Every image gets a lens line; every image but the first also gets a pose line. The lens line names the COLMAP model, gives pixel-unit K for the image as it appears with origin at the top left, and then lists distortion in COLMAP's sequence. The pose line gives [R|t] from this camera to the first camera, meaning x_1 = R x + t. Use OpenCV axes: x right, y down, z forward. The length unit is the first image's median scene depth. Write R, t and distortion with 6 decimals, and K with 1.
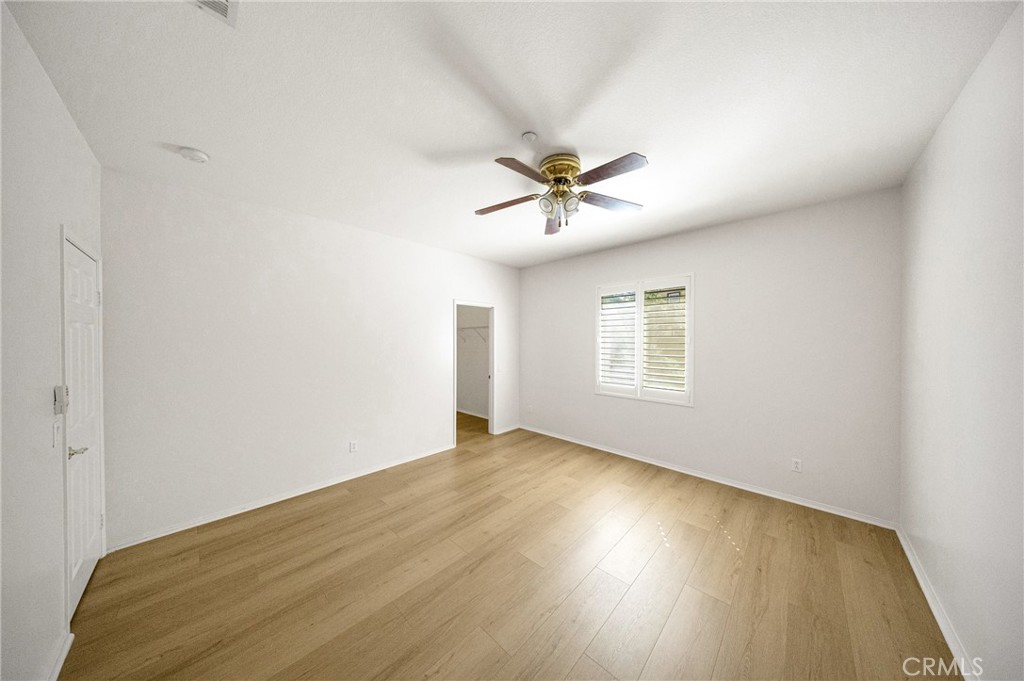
lens RADIAL K [[307.7, 0, 513.8], [0, 307.7, 337.6], [0, 0, 1]] dist [-0.014437, 0.000035]
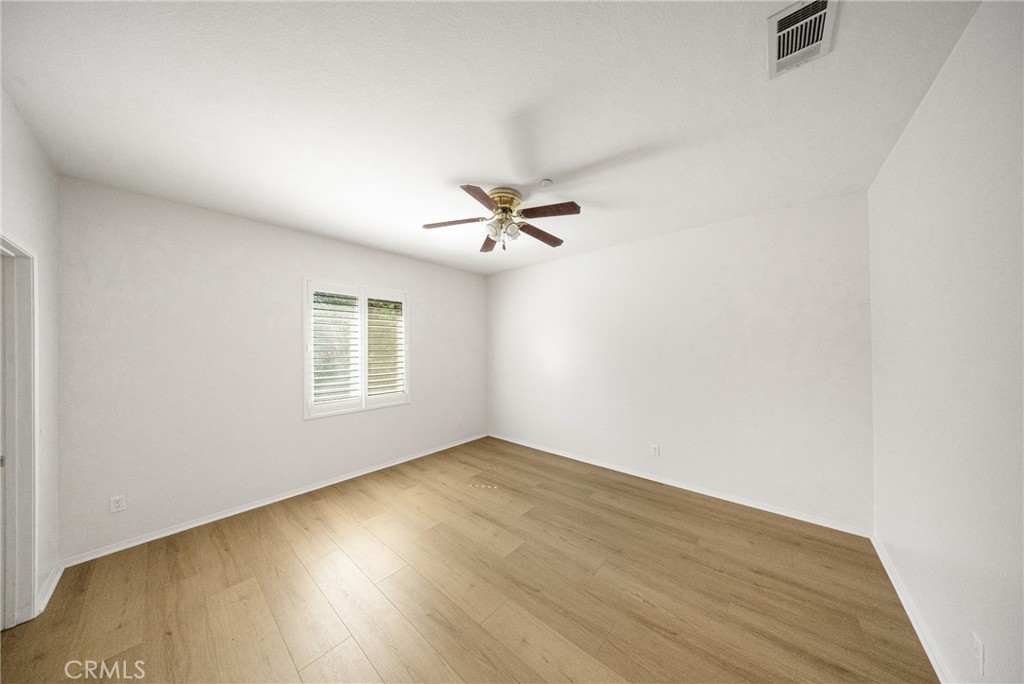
lens RADIAL K [[311.0, 0, 512.0], [0, 311.0, 342.0], [0, 0, 1]] dist [0.000200, 0.000015]
pose [[-0.062371, 0.013041, 0.997968, -0.622382], [0.005204, 0.999905, -0.012741, 0.004468], [-0.998039, 0.004398, -0.062433, 0.633568]]
